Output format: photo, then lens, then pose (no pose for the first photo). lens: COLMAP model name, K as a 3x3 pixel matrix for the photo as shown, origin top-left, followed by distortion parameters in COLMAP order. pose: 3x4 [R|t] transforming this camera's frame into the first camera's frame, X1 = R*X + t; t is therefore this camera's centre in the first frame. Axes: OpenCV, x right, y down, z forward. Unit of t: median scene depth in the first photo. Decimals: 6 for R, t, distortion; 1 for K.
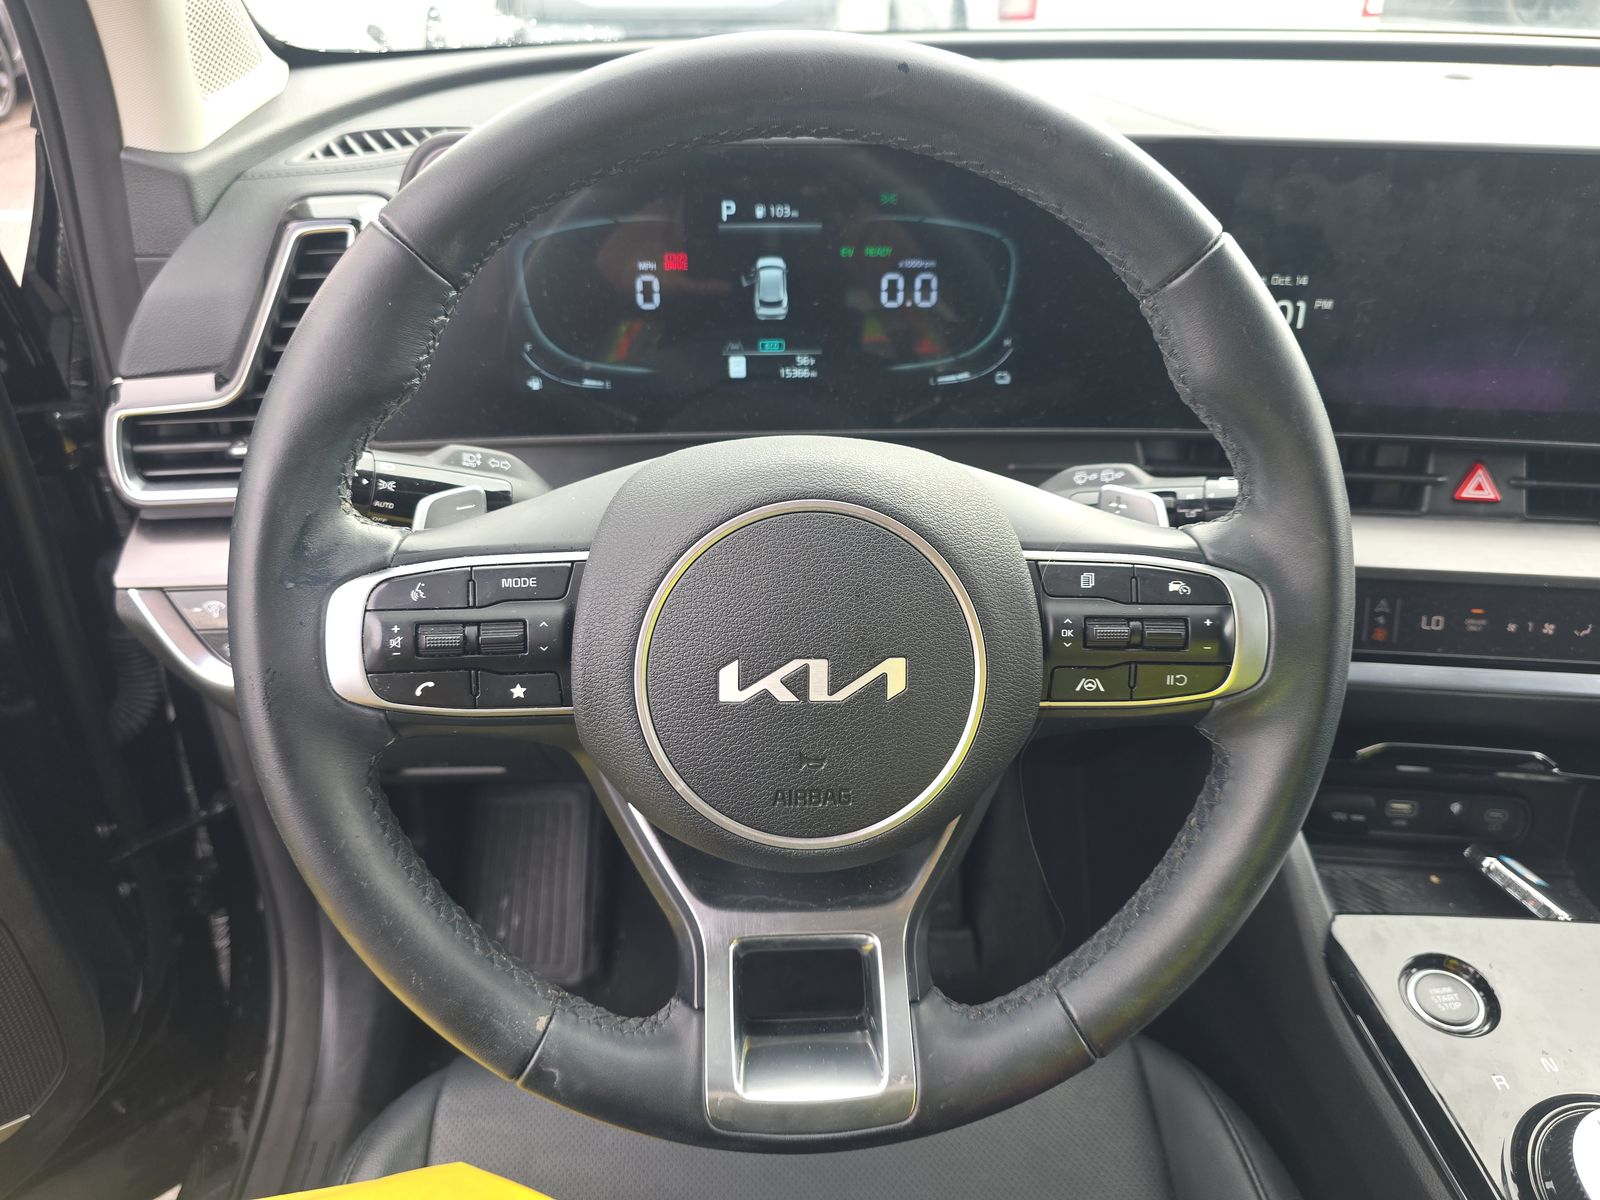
lens RADIAL K [[1080.9, 0, 808.7], [0, 1080.9, 576.7], [0, 0, 1]] dist [0.045665, -0.039313]
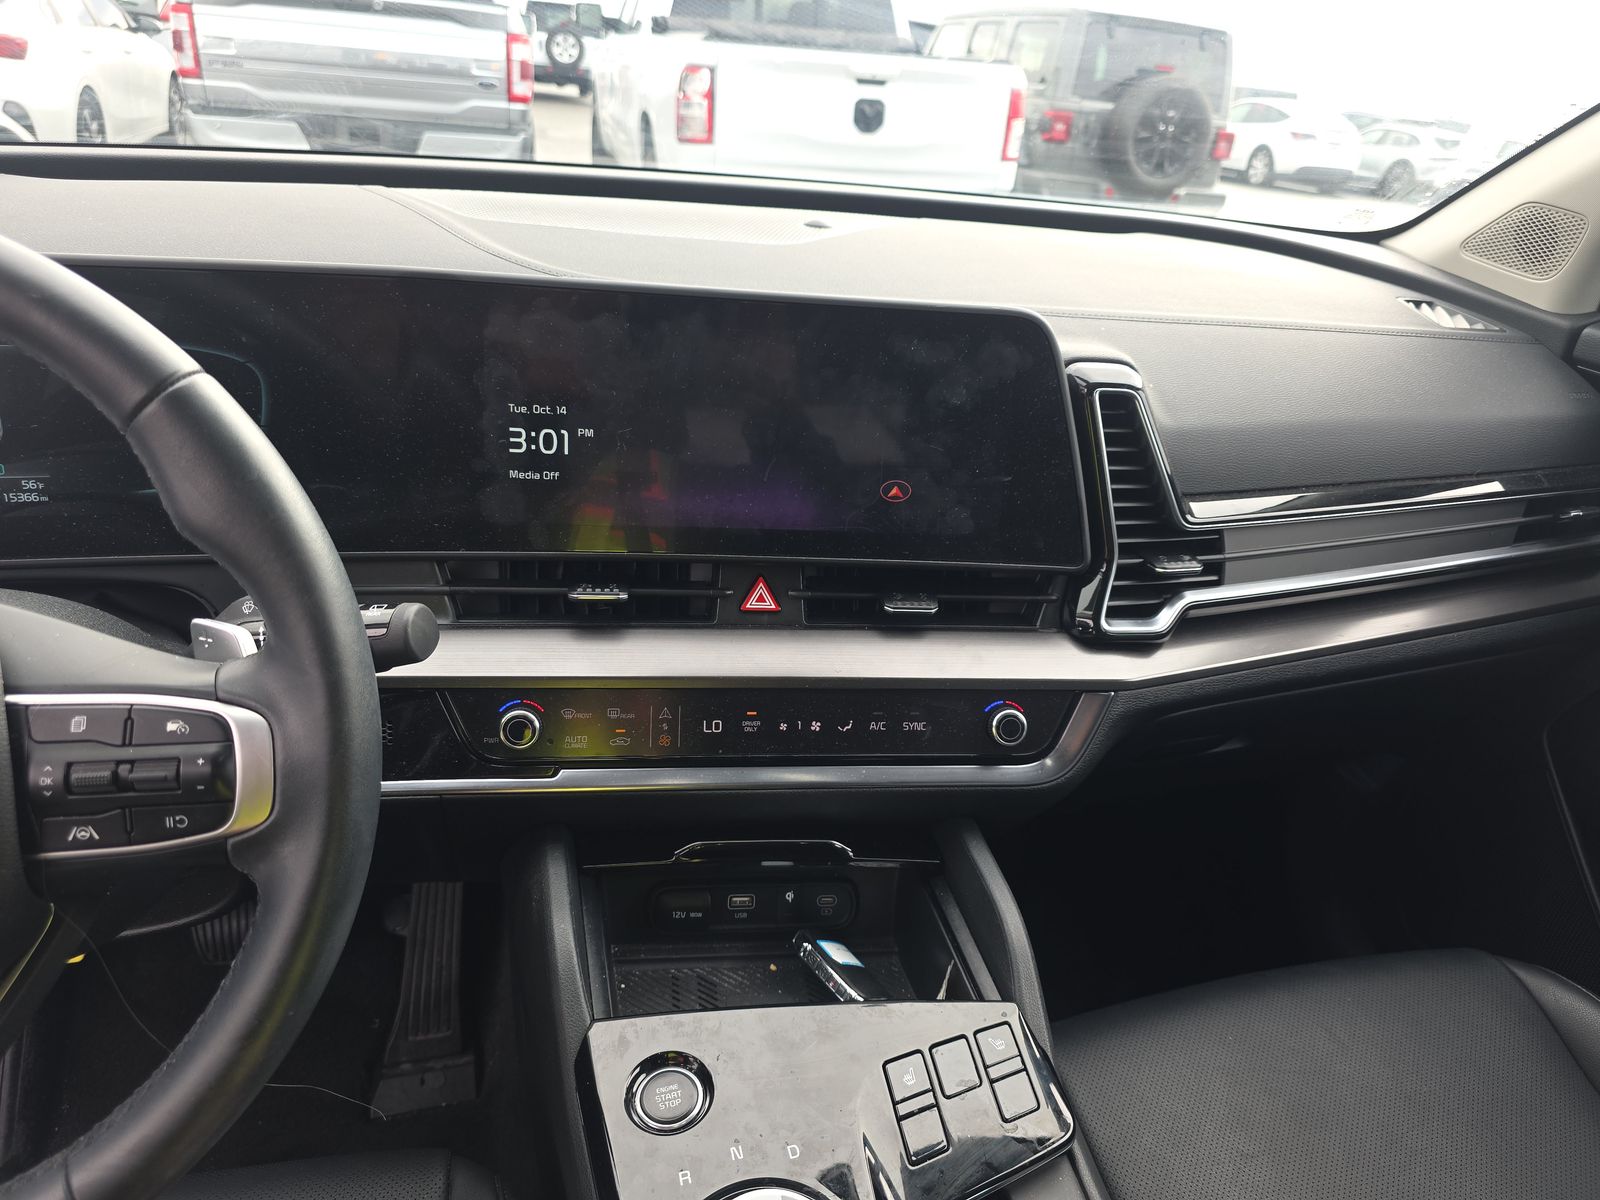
lens RADIAL K [[1069.5, 0, 800.0], [0, 1069.5, 600.0], [0, 0, 1]] dist [0.056248, -0.045740]
pose [[0.979699, -0.027259, 0.198614, 0.473992], [0.040194, 0.997304, -0.061392, -0.014541], [-0.196405, 0.068128, 0.978153, -0.053927]]
